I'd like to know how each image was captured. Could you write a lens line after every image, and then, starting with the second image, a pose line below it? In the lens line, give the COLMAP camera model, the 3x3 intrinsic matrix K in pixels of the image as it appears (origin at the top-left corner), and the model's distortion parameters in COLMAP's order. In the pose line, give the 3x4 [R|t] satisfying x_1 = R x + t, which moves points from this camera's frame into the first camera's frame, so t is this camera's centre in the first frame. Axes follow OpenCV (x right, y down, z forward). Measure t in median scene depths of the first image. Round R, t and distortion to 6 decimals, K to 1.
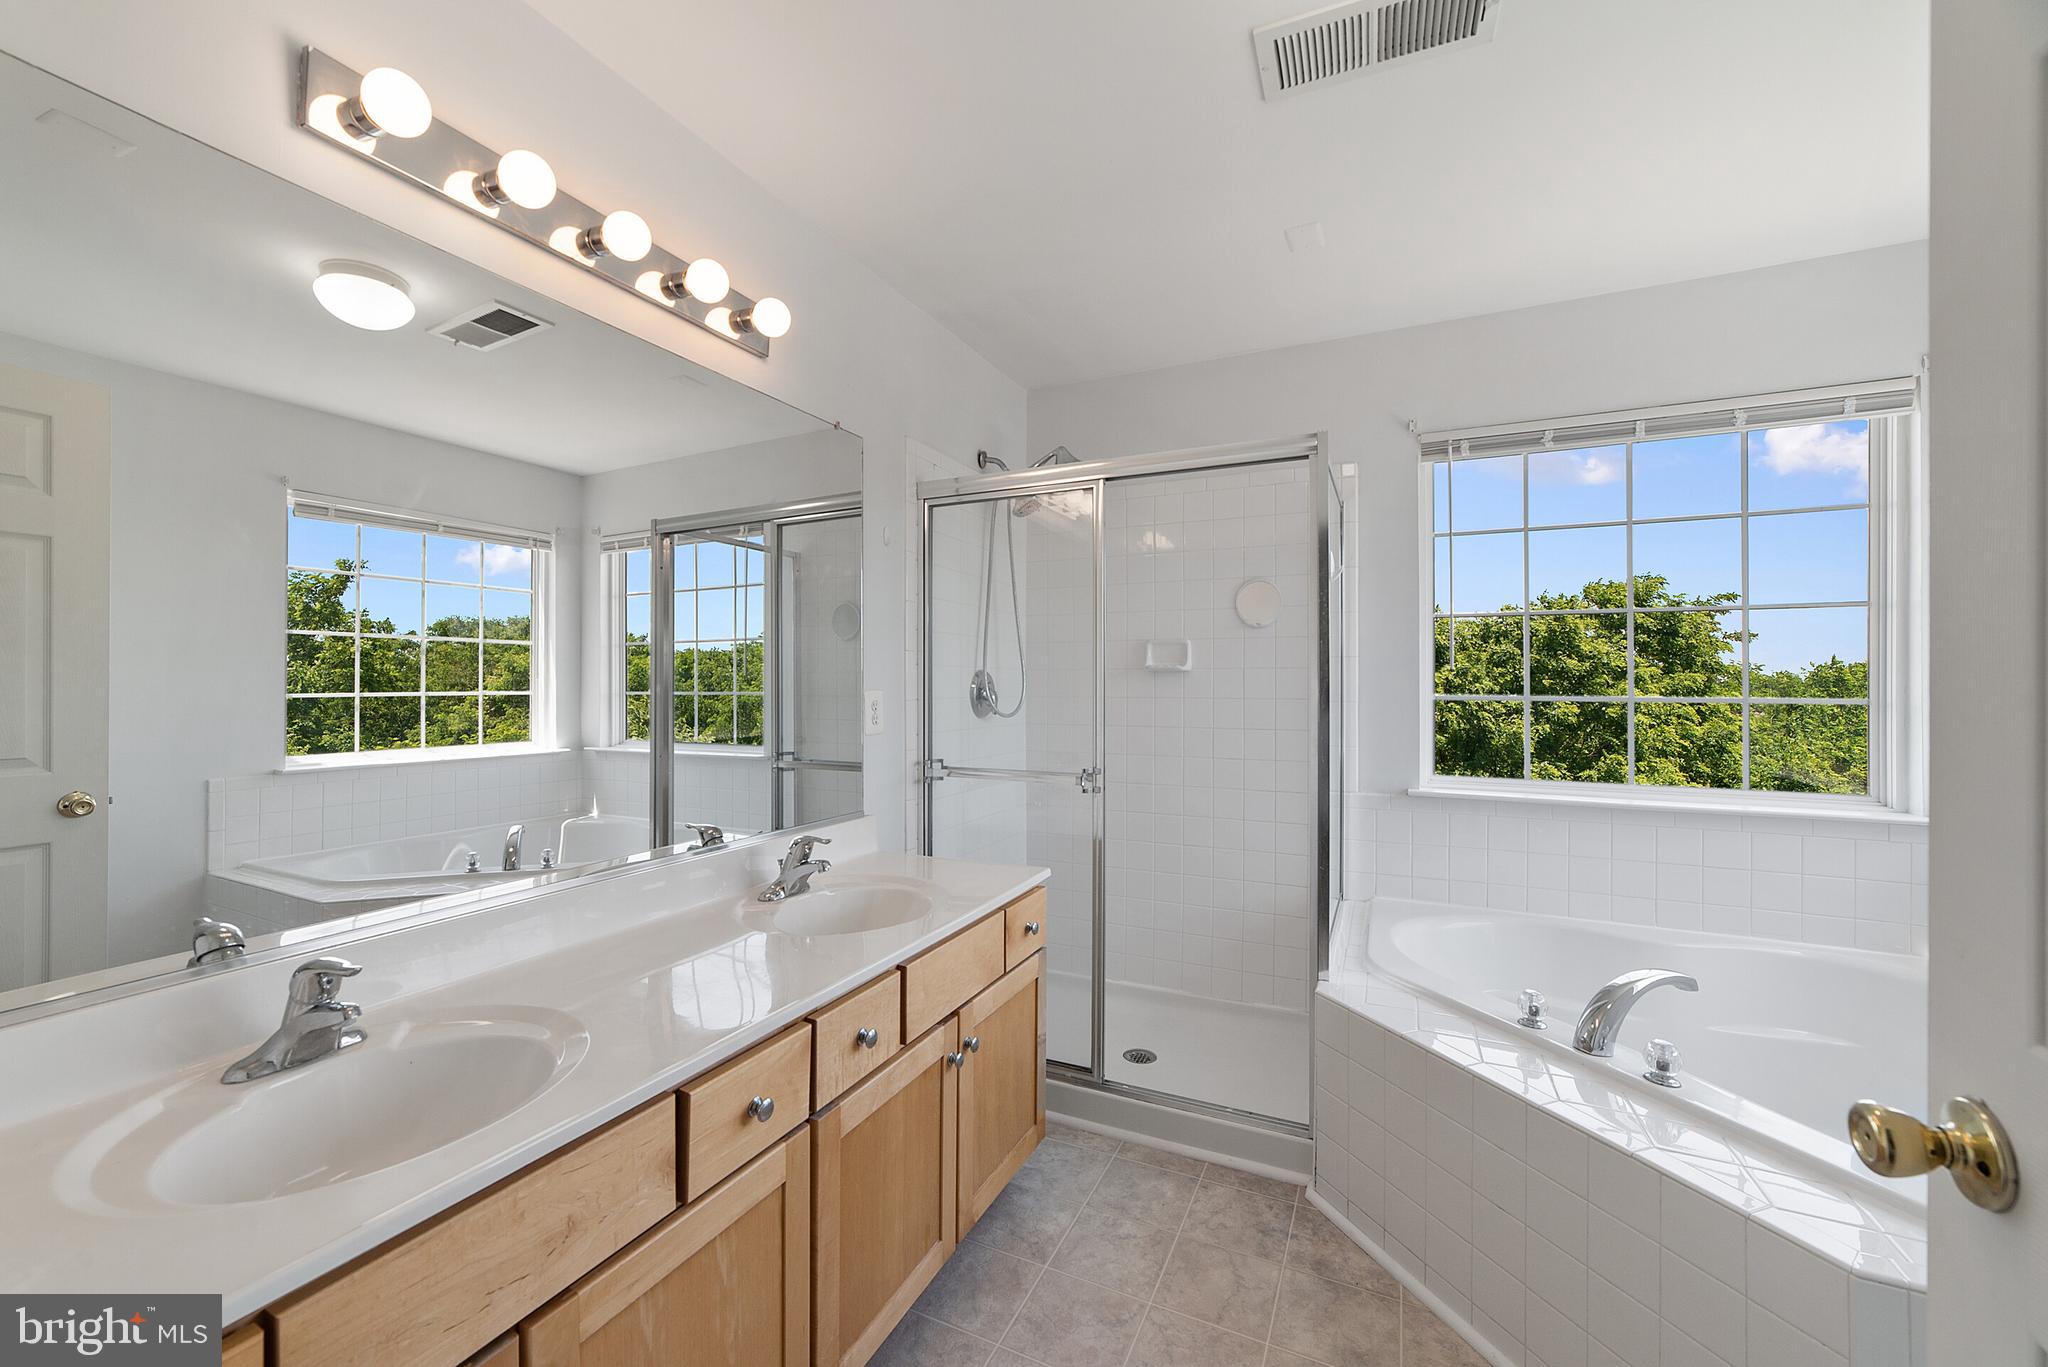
lens RADIAL K [[846.3, 0, 1020.7], [0, 846.3, 679.5], [0, 0, 1]] dist [0.002894, -0.001187]
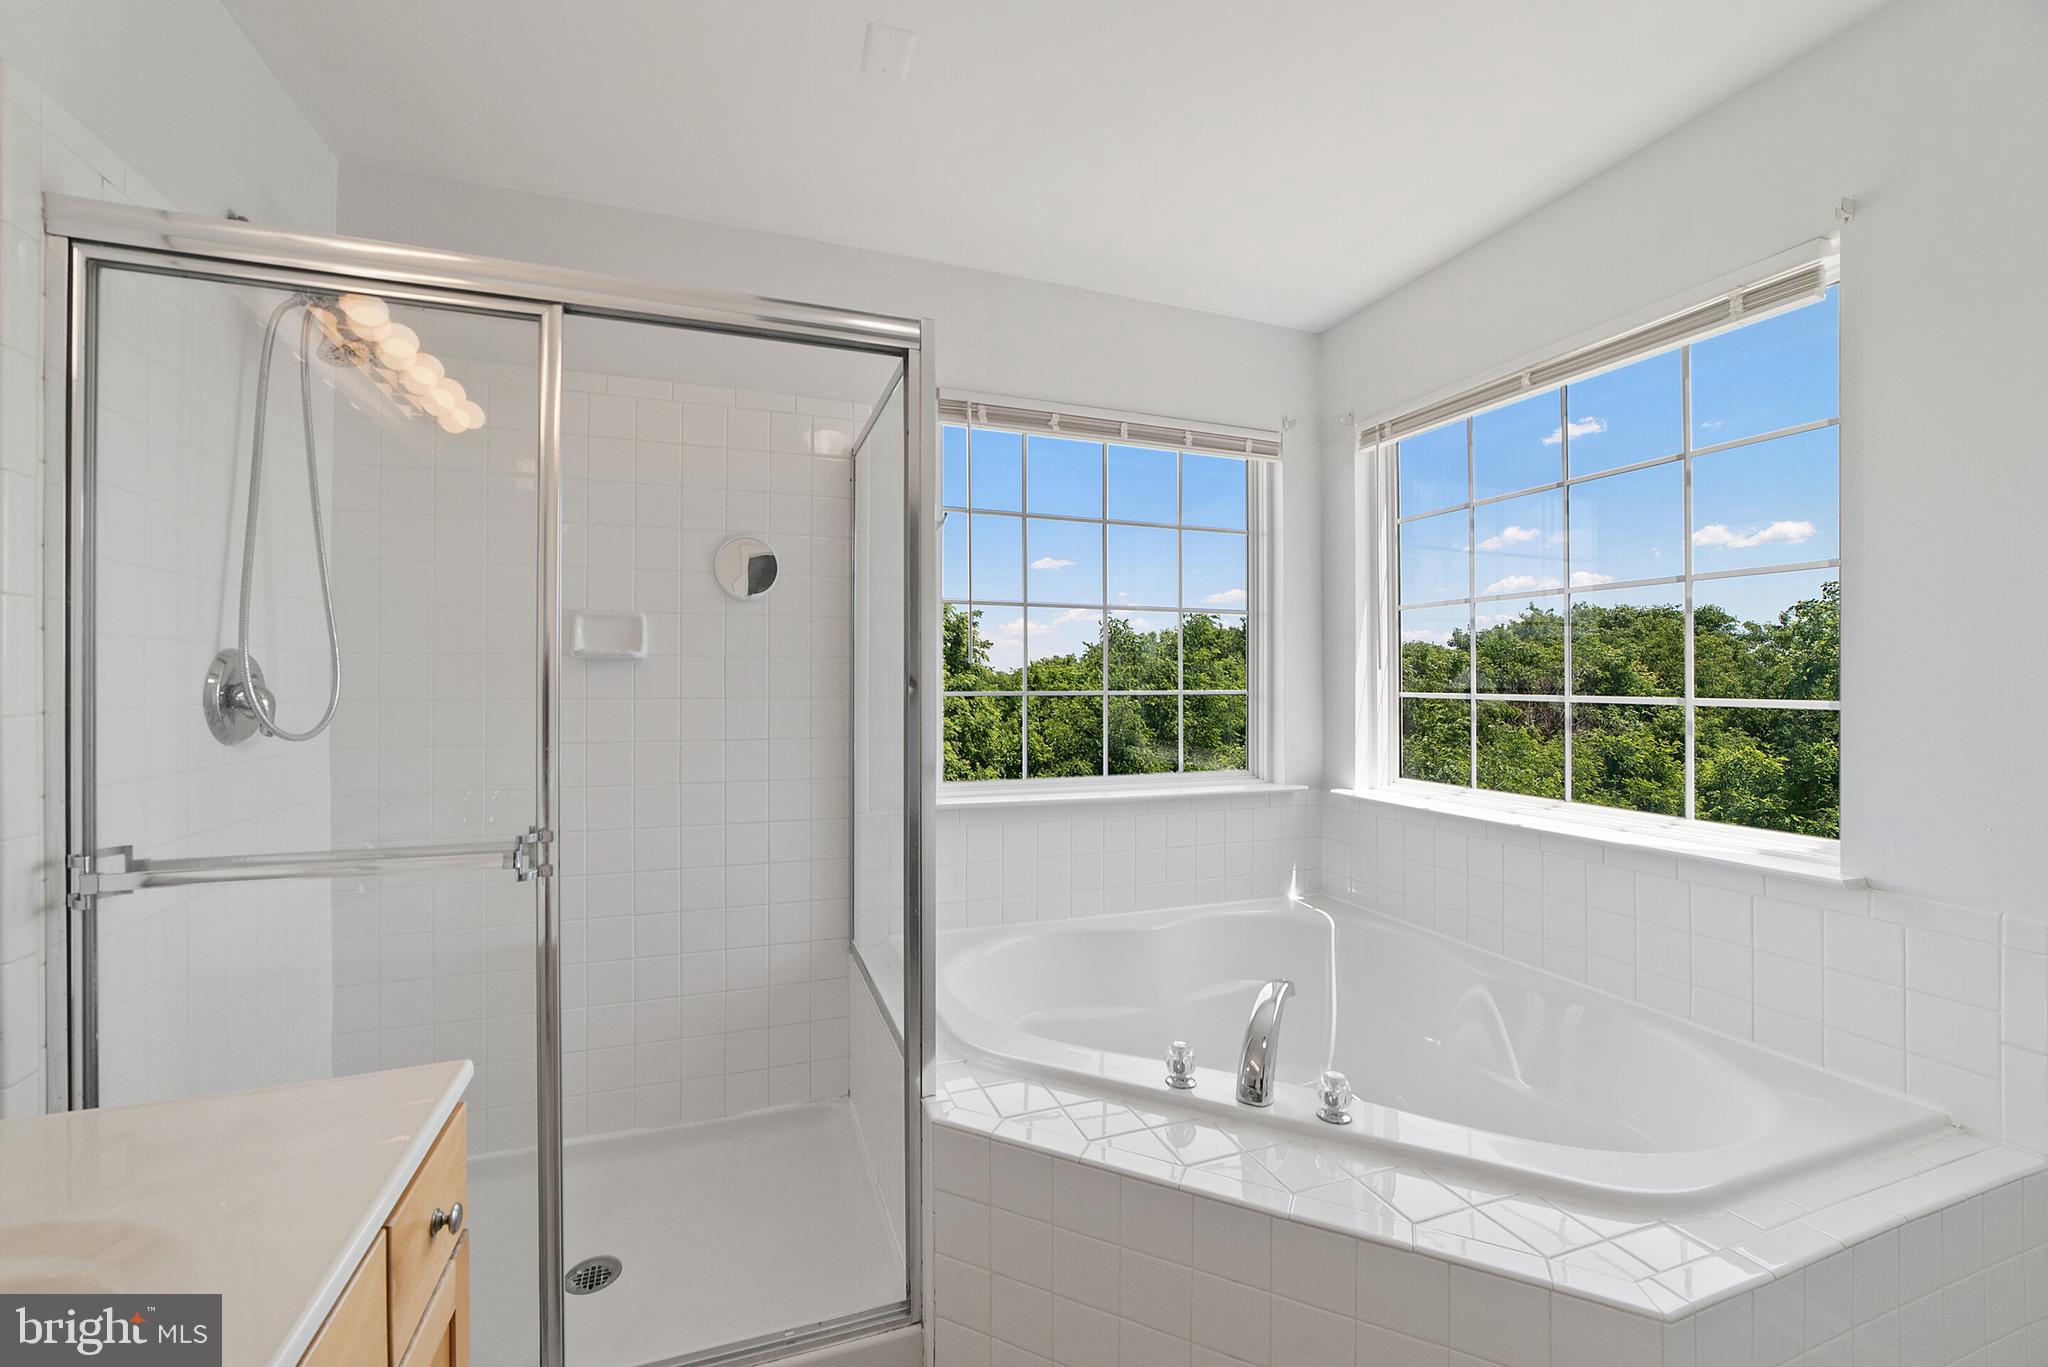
lens RADIAL K [[846.3, 0, 1034.9], [0, 846.3, 676.7], [0, 0, 1]] dist [0.002894, -0.001187]
pose [[0.723406, 0.003871, 0.690412, -0.056471], [-0.002173, 0.999992, -0.003330, 0.006672], [-0.690420, 0.000908, 0.723408, 0.356389]]
